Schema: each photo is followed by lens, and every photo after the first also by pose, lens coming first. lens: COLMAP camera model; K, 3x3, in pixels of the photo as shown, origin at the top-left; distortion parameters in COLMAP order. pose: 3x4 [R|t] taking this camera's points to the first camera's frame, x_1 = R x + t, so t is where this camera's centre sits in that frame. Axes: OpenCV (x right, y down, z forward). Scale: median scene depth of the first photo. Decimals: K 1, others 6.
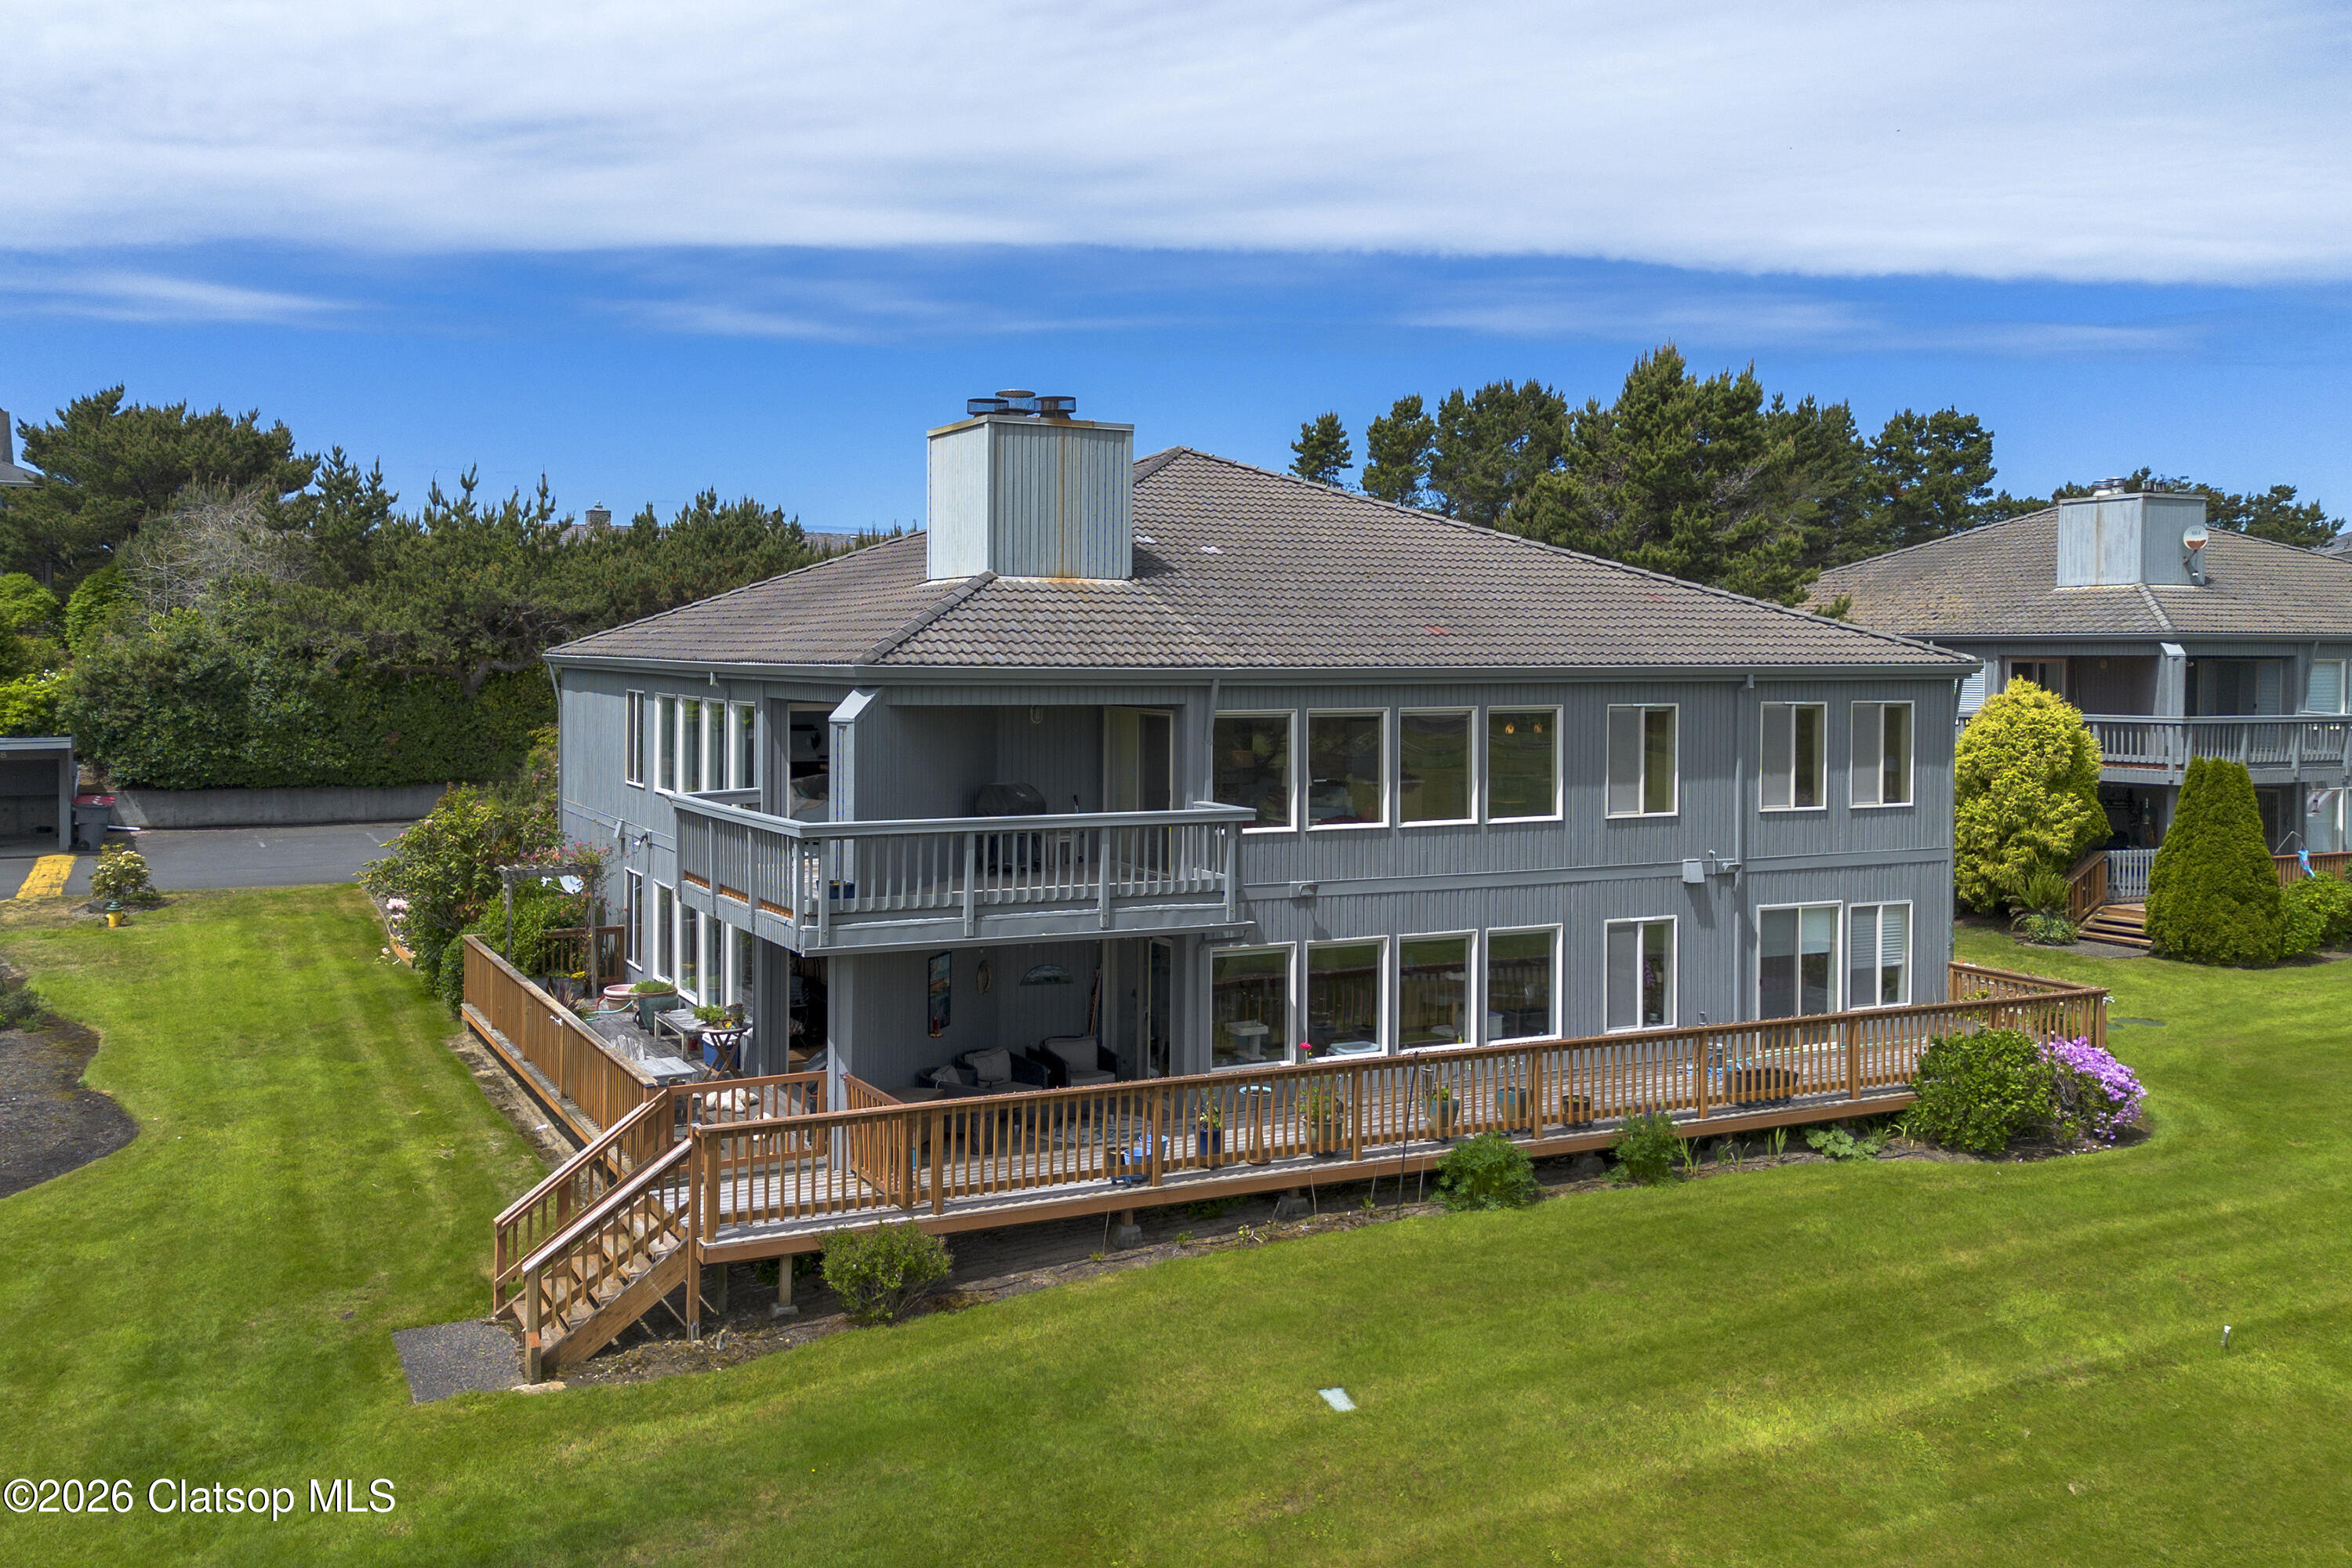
lens RADIAL K [[2013.6, 0, 1123.0], [0, 2013.6, 780.2], [0, 0, 1]] dist [-0.006234, -0.003121]
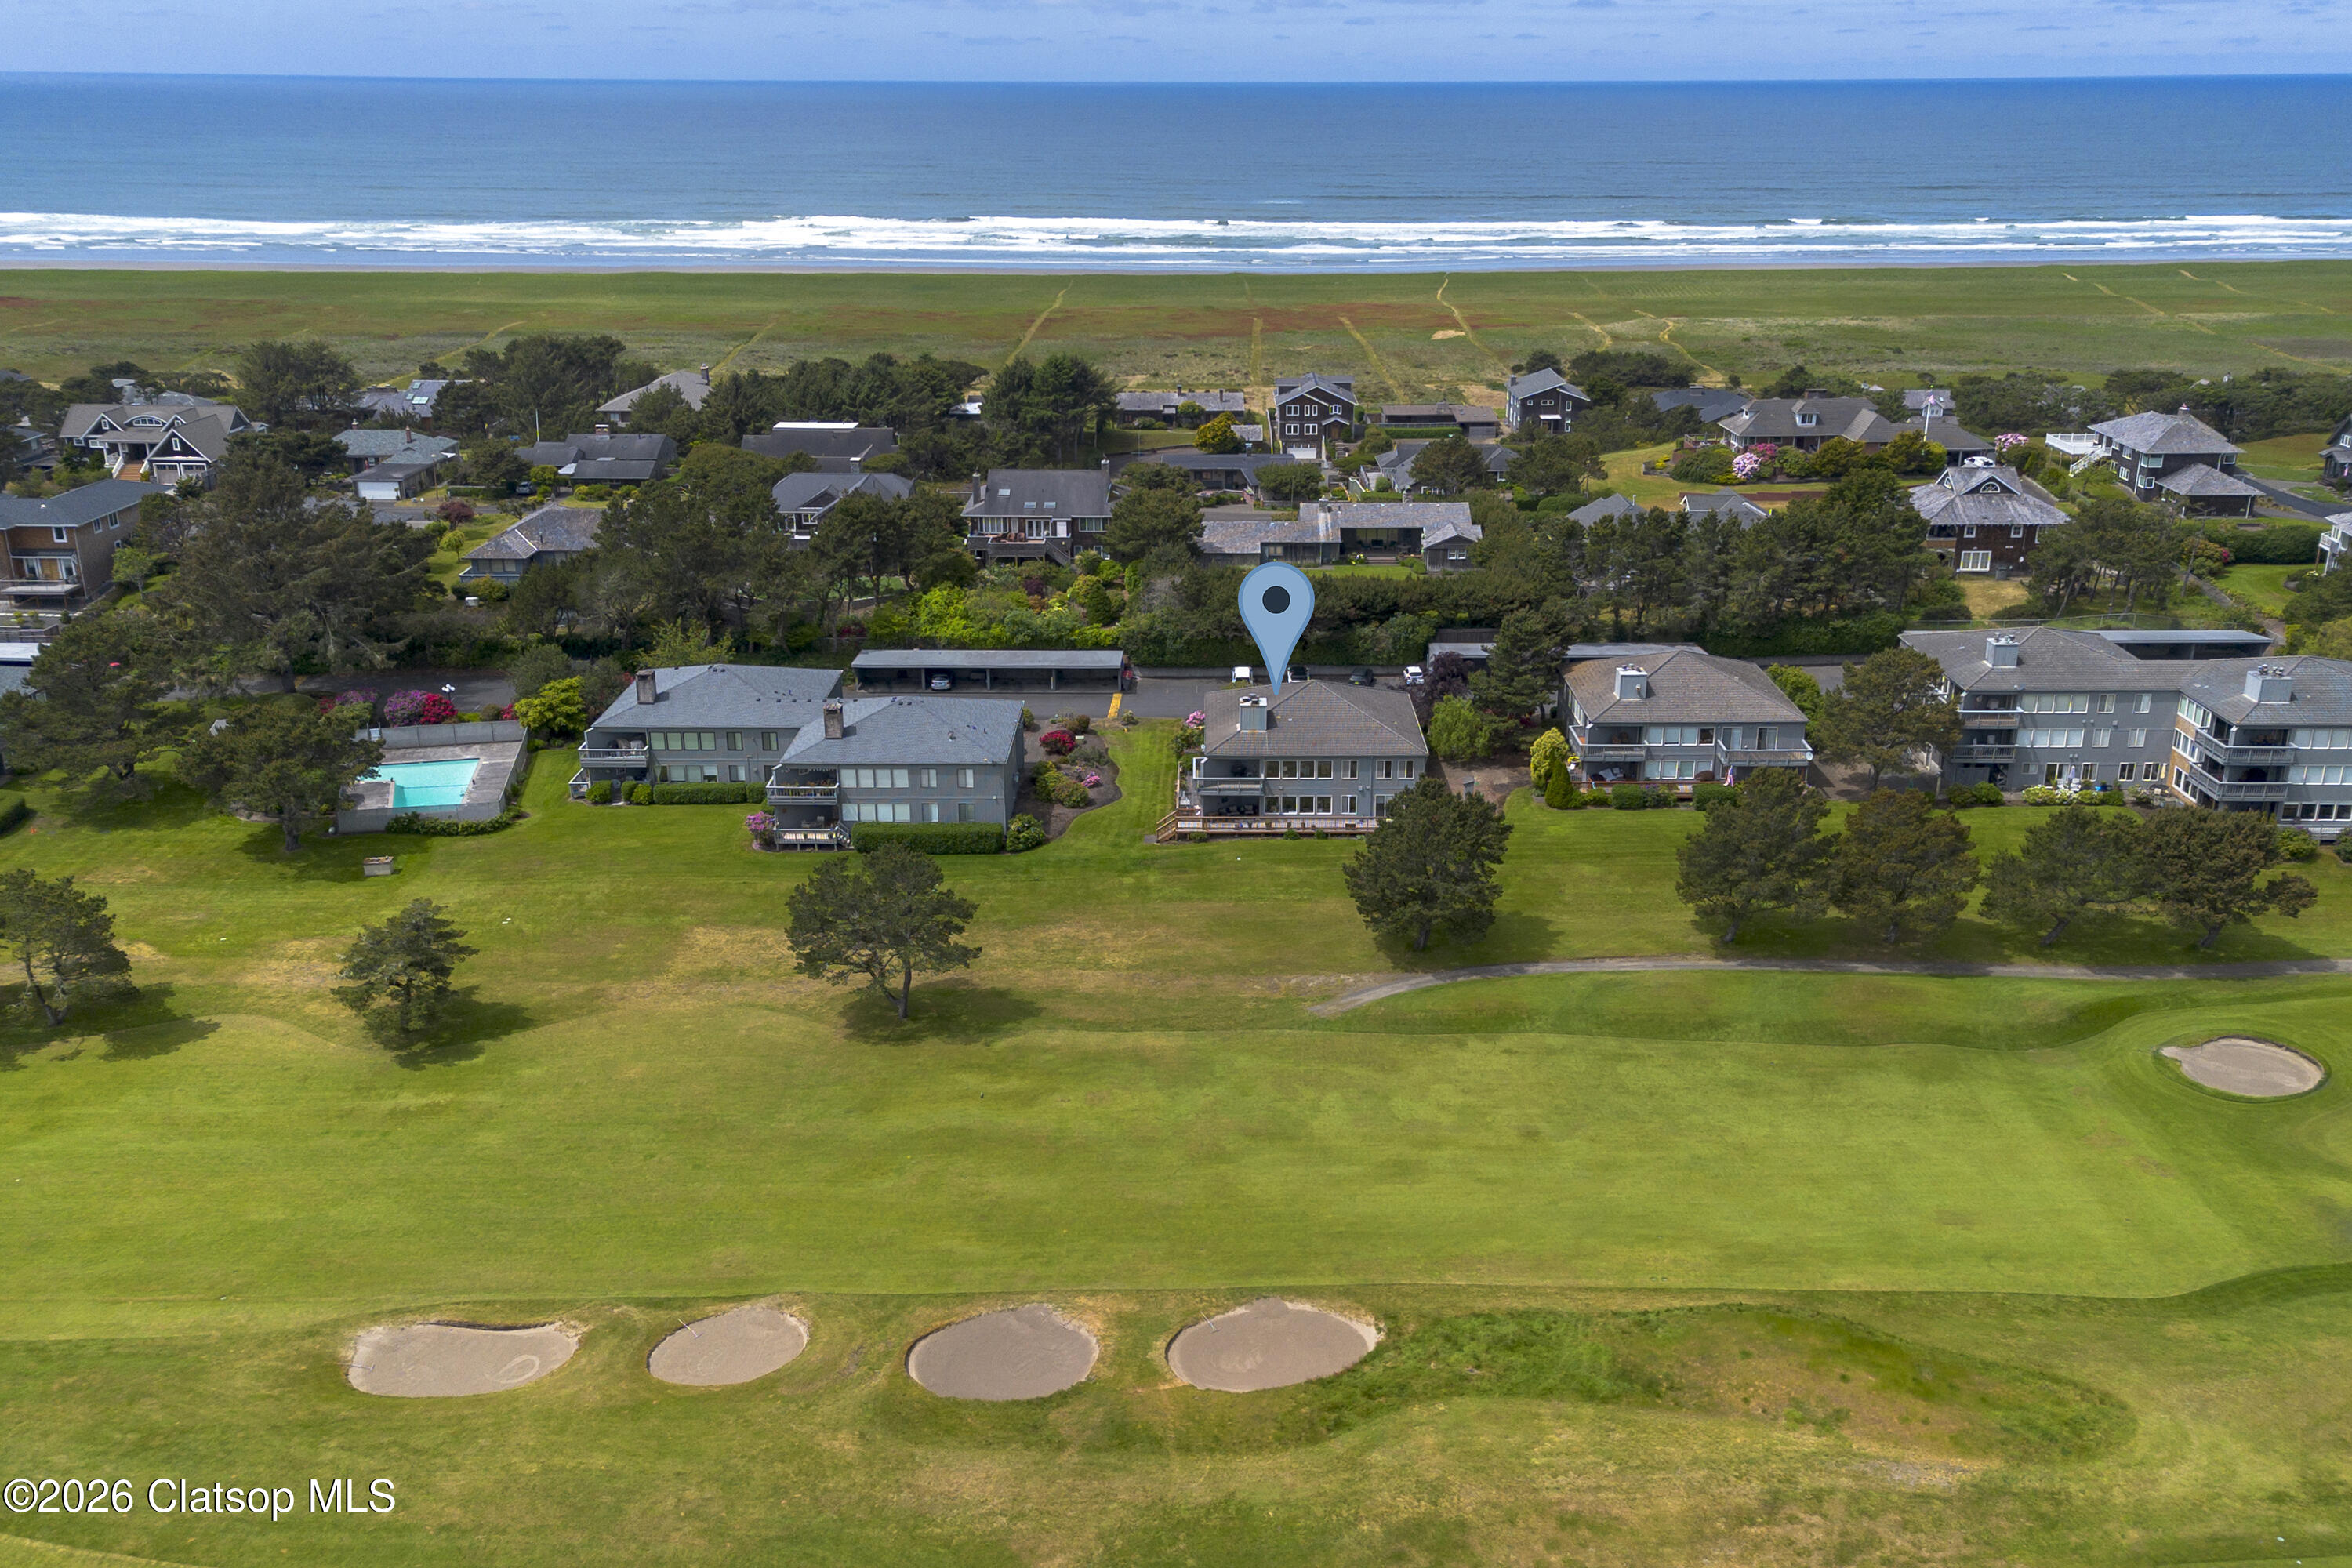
lens RADIAL K [[2029.0, 0, 1175.2], [0, 2029.0, 866.5], [0, 0, 1]] dist [0.098816, -0.000255]
pose [[0.888002, 0.156012, -0.432565, 2.391934], [-0.023134, 0.954653, 0.296821, -1.473476], [0.459257, -0.253571, 0.851343, -4.303685]]
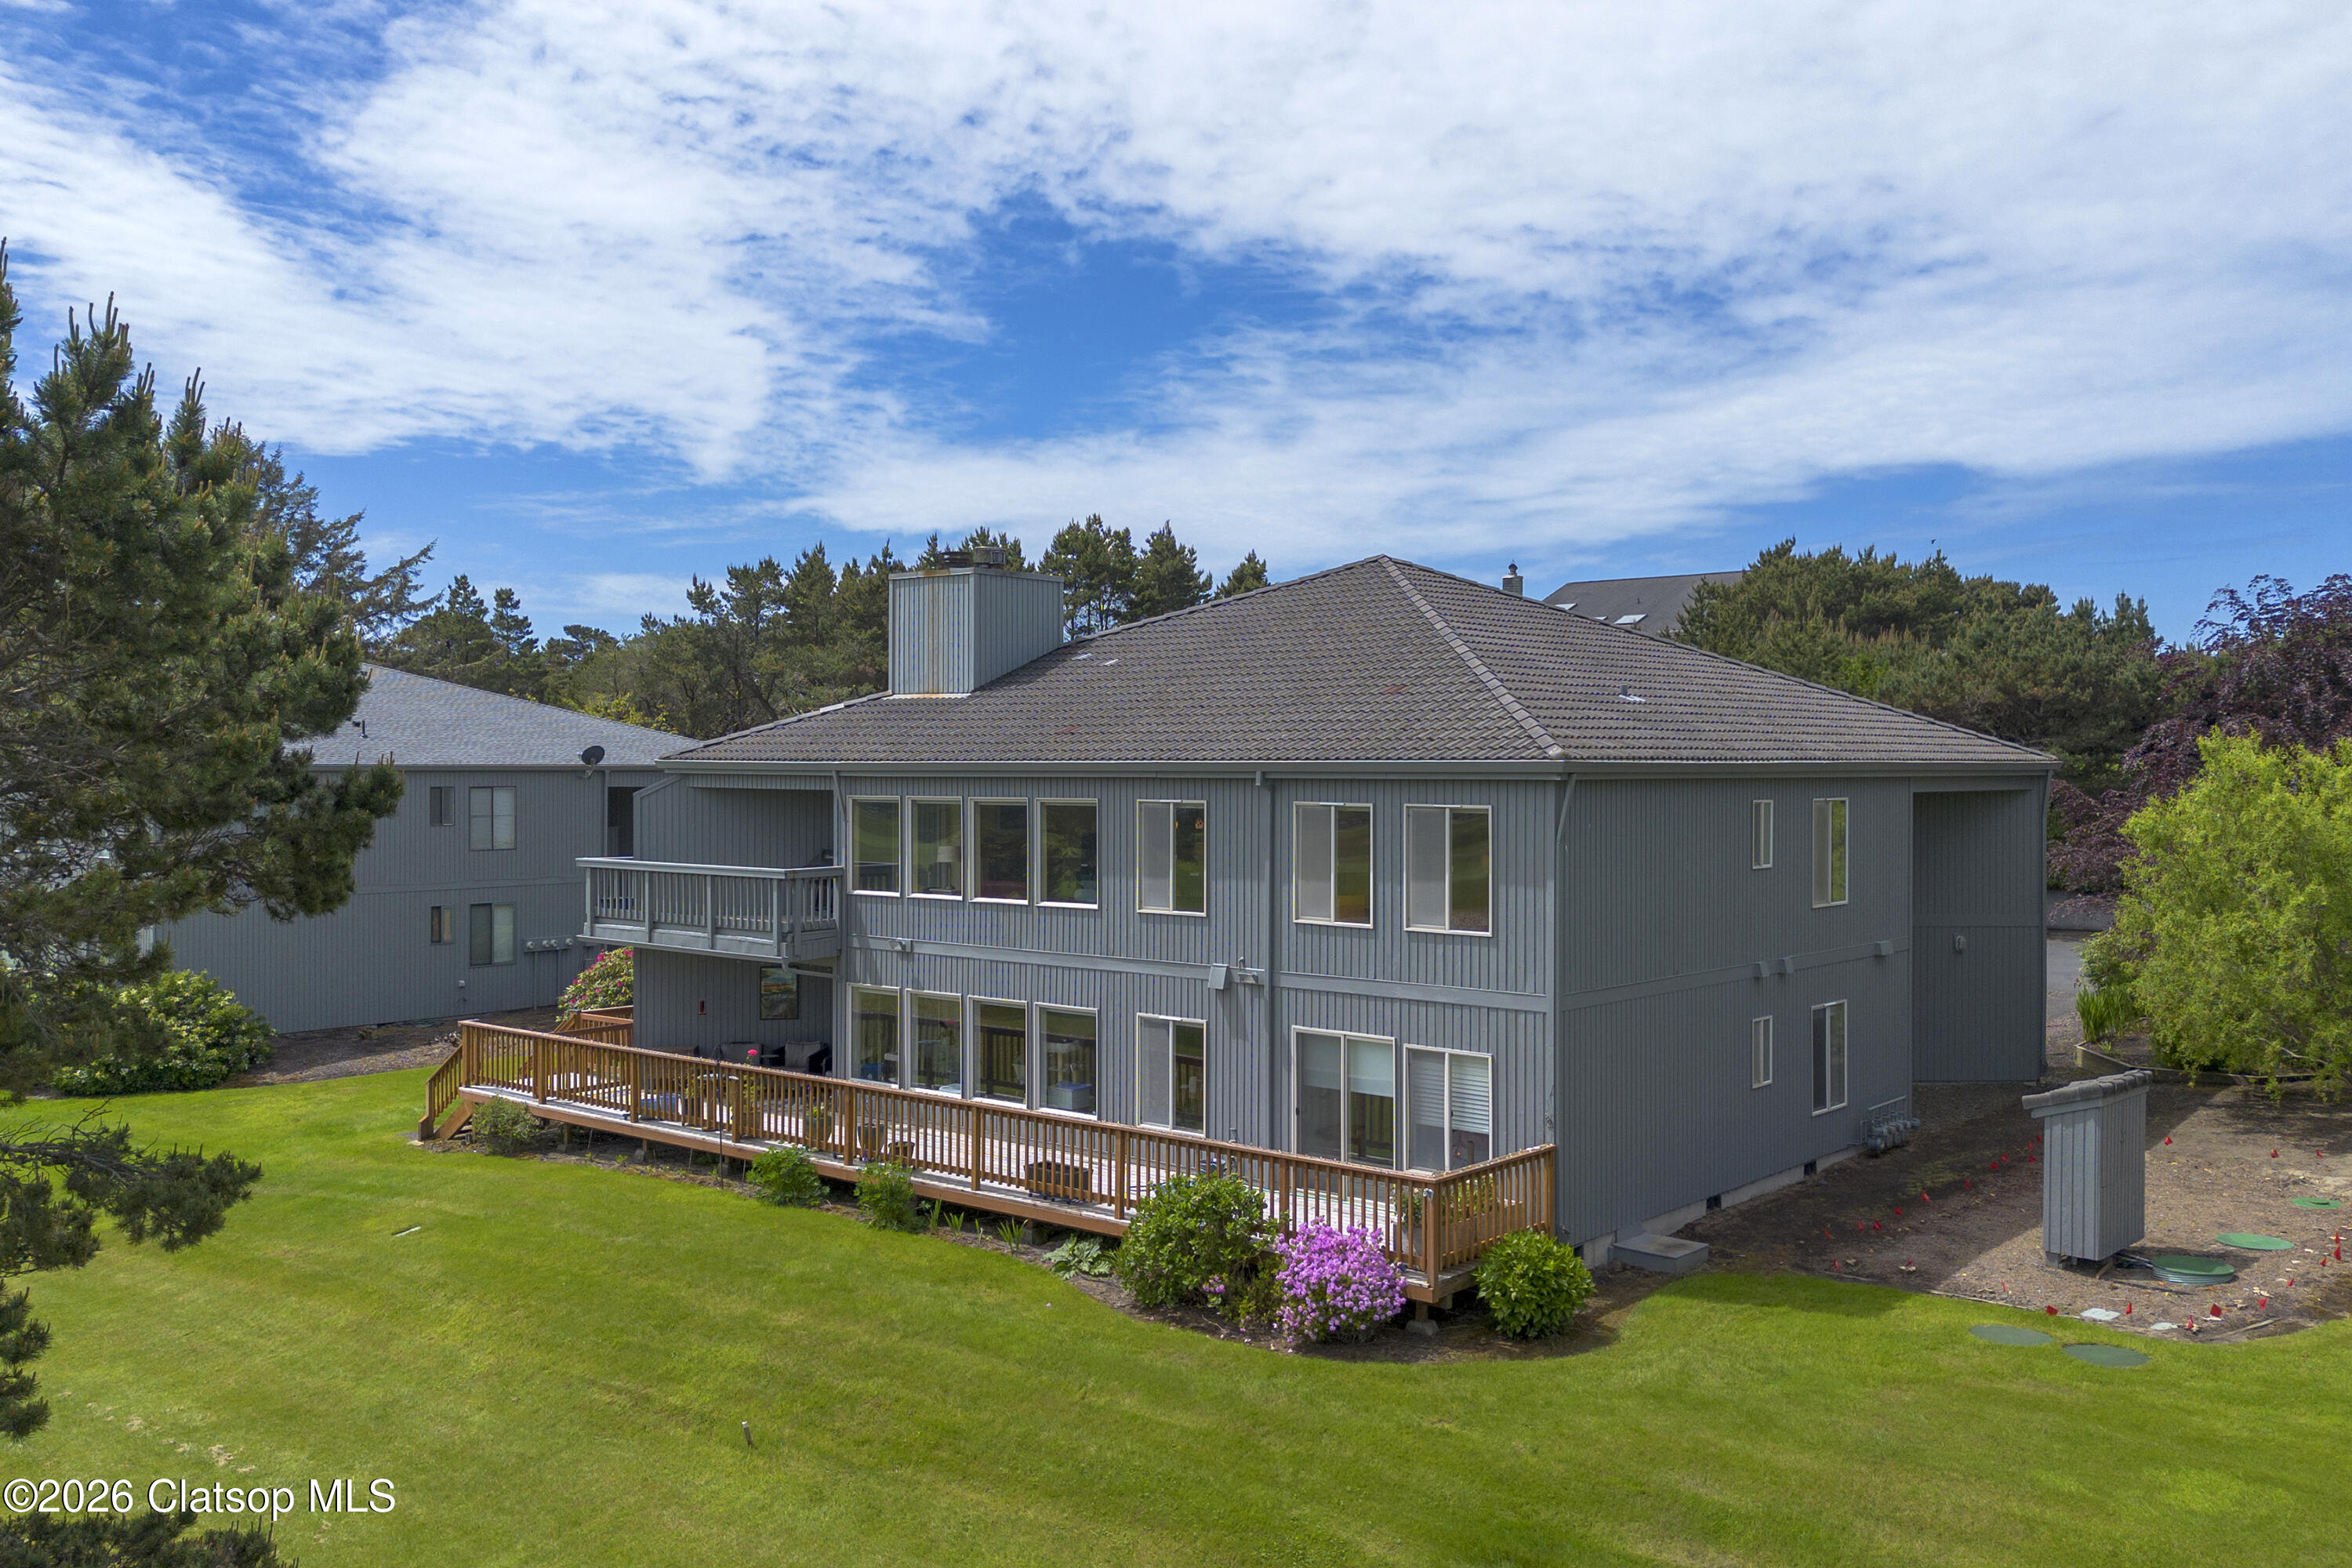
lens RADIAL K [[2035.1, 0, 1184.2], [0, 2035.1, 791.3], [0, 0, 1]] dist [0.049495, -0.000623]
pose [[0.394184, 0.008855, -0.918989, 1.182985], [-0.061169, 0.997989, -0.016621, -0.026224], [0.916993, 0.062766, 0.393933, 0.606267]]
